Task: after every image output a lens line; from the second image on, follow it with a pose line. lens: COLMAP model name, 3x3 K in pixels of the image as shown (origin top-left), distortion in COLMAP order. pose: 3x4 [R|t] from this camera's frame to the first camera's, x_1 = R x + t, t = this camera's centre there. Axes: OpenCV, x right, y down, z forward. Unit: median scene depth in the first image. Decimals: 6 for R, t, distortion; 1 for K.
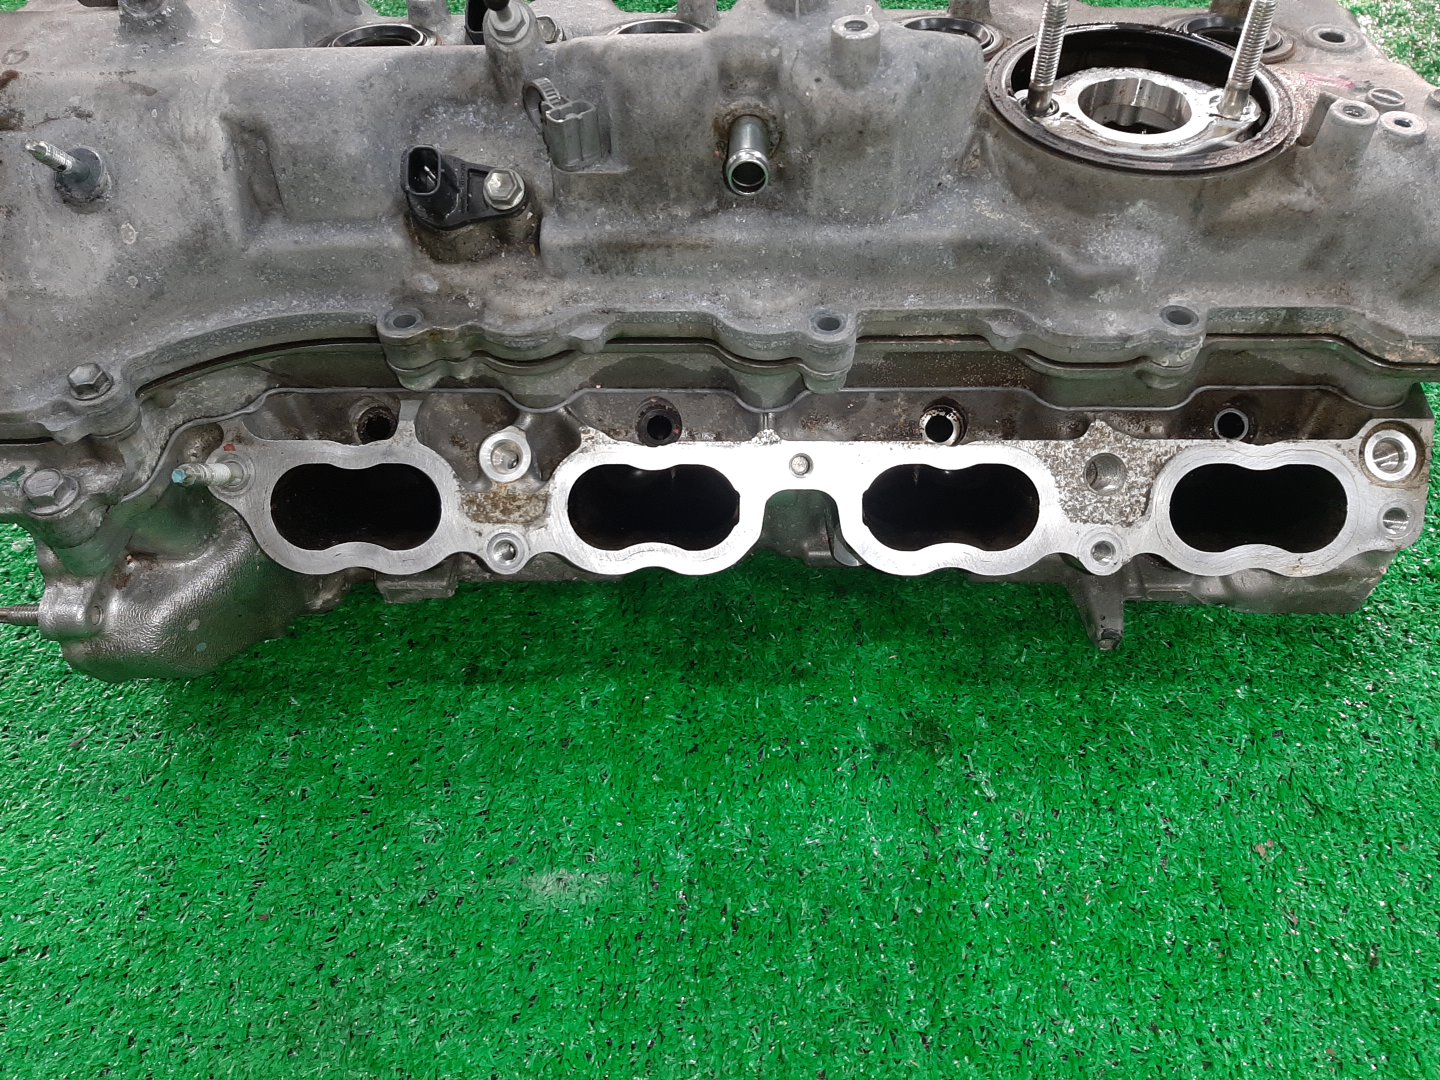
lens RADIAL K [[1144.4, 0, 728.6], [0, 1144.4, 529.8], [0, 0, 1]] dist [0.042739, -0.118232]
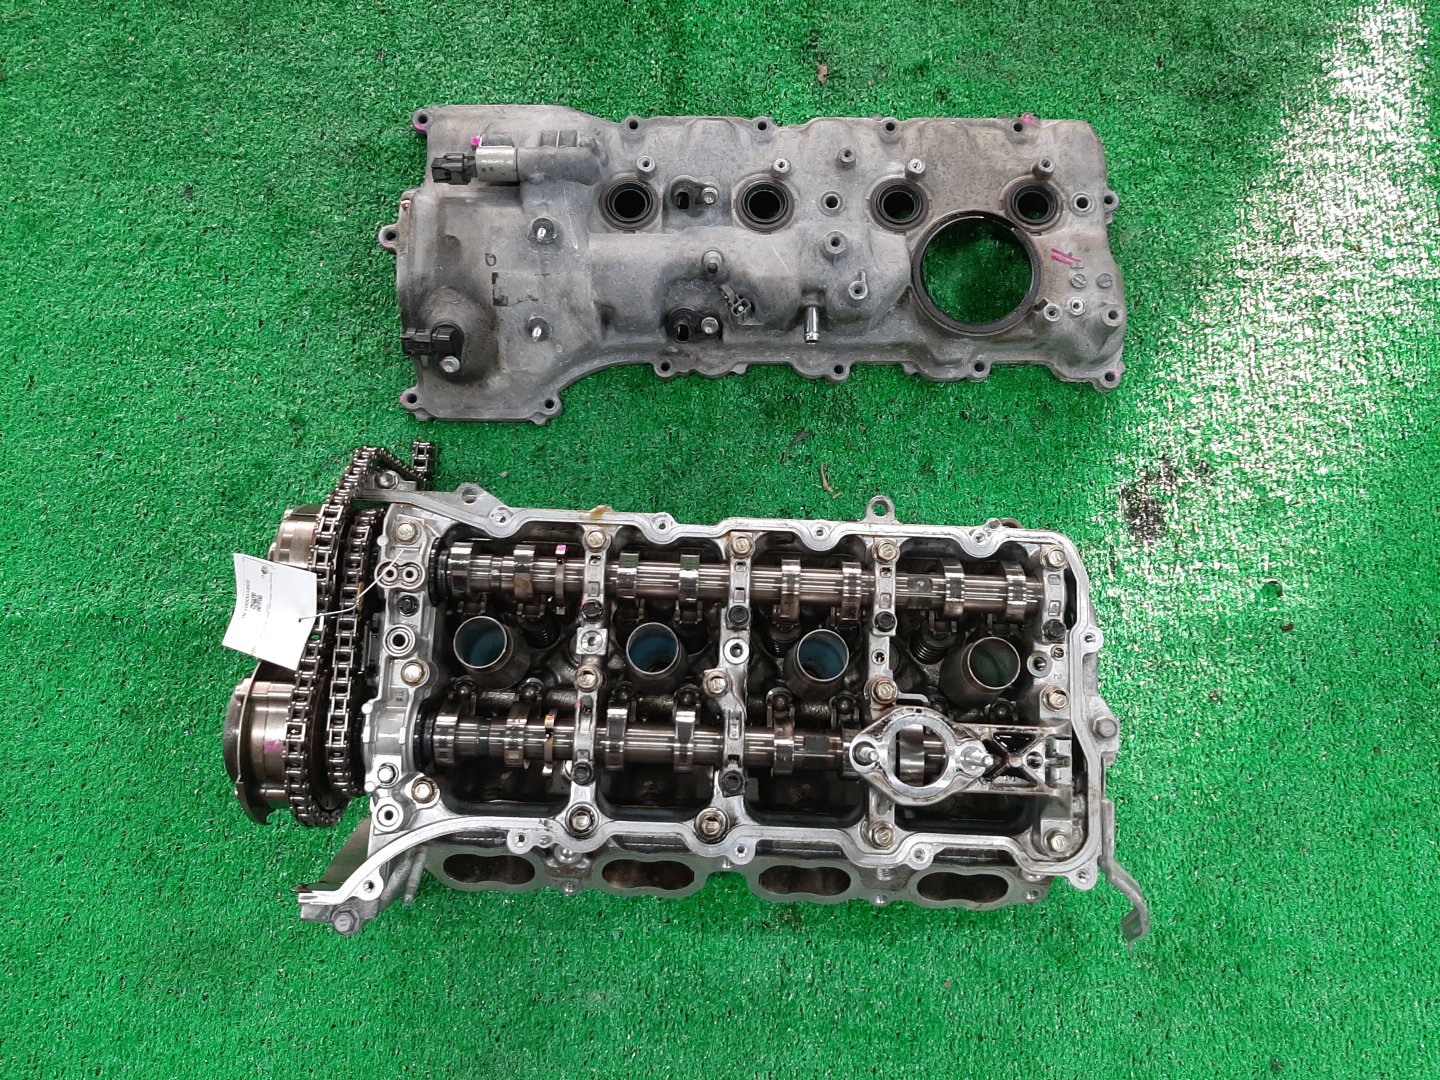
lens RADIAL K [[1144.4, 0, 728.6], [0, 1144.4, 529.8], [0, 0, 1]] dist [0.042739, -0.118232]
pose [[0.998951, -0.013417, 0.043784, -0.264574], [-0.011336, 0.853909, 0.520298, -1.176947], [-0.044368, -0.520249, 0.852861, -1.282625]]
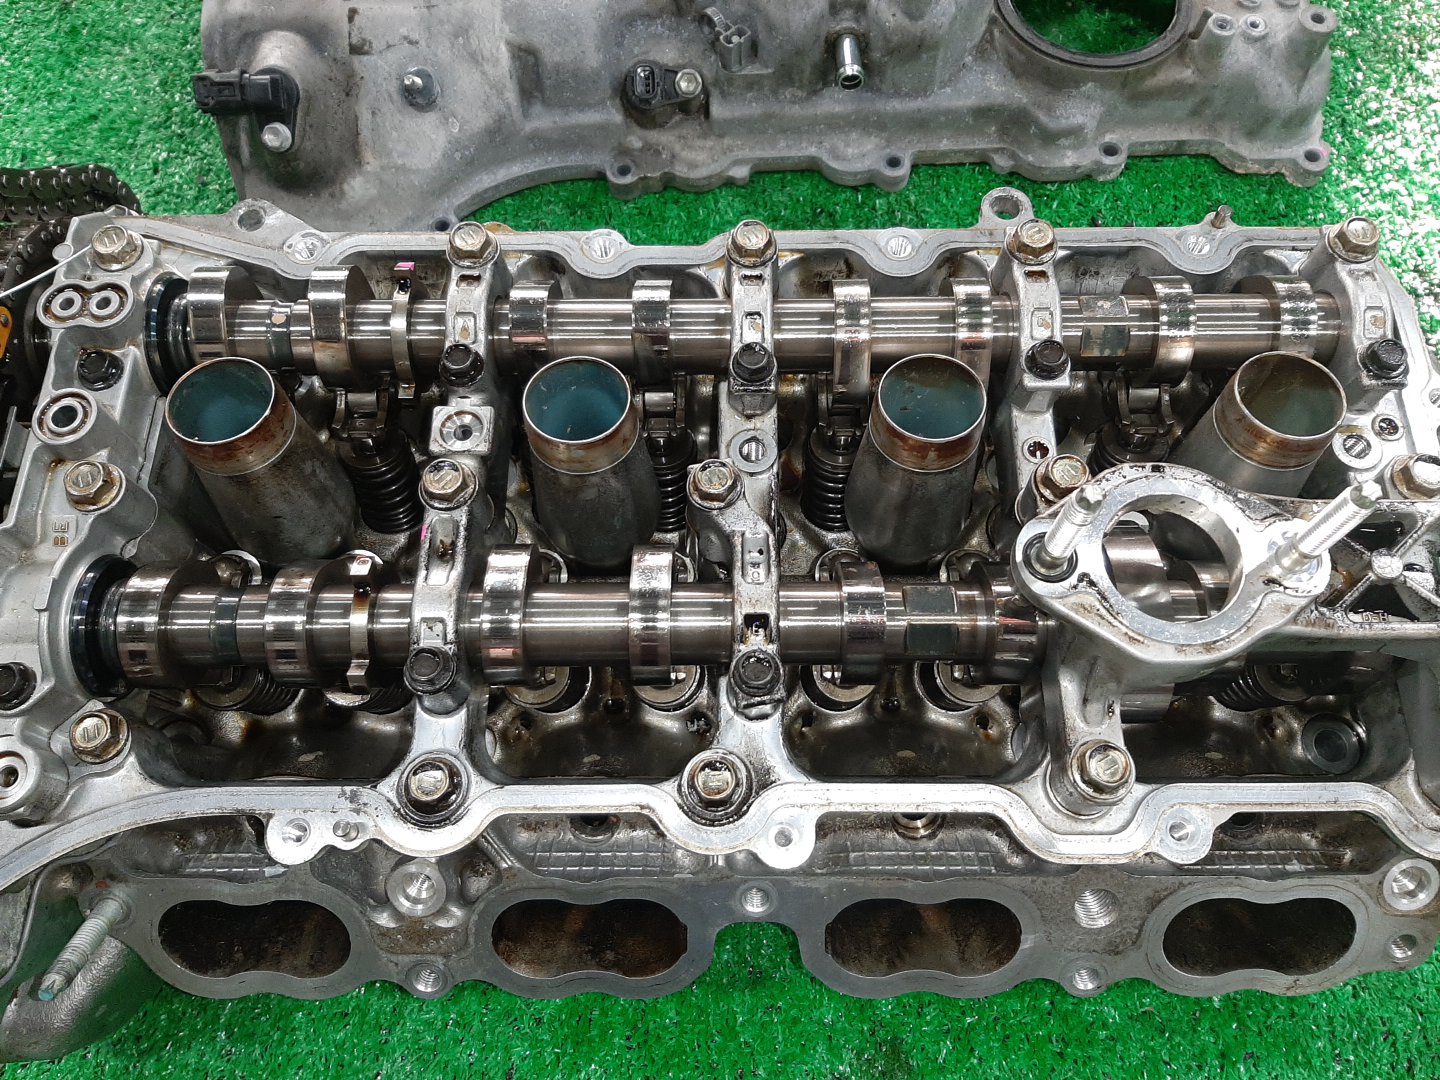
lens RADIAL K [[1144.4, 0, 728.6], [0, 1144.4, 529.8], [0, 0, 1]] dist [0.042739, -0.118232]
pose [[0.998014, -0.050962, 0.037027, -0.227757], [0.037870, 0.955109, 0.293825, -0.171679], [-0.050339, -0.291839, 0.955142, -0.664396]]
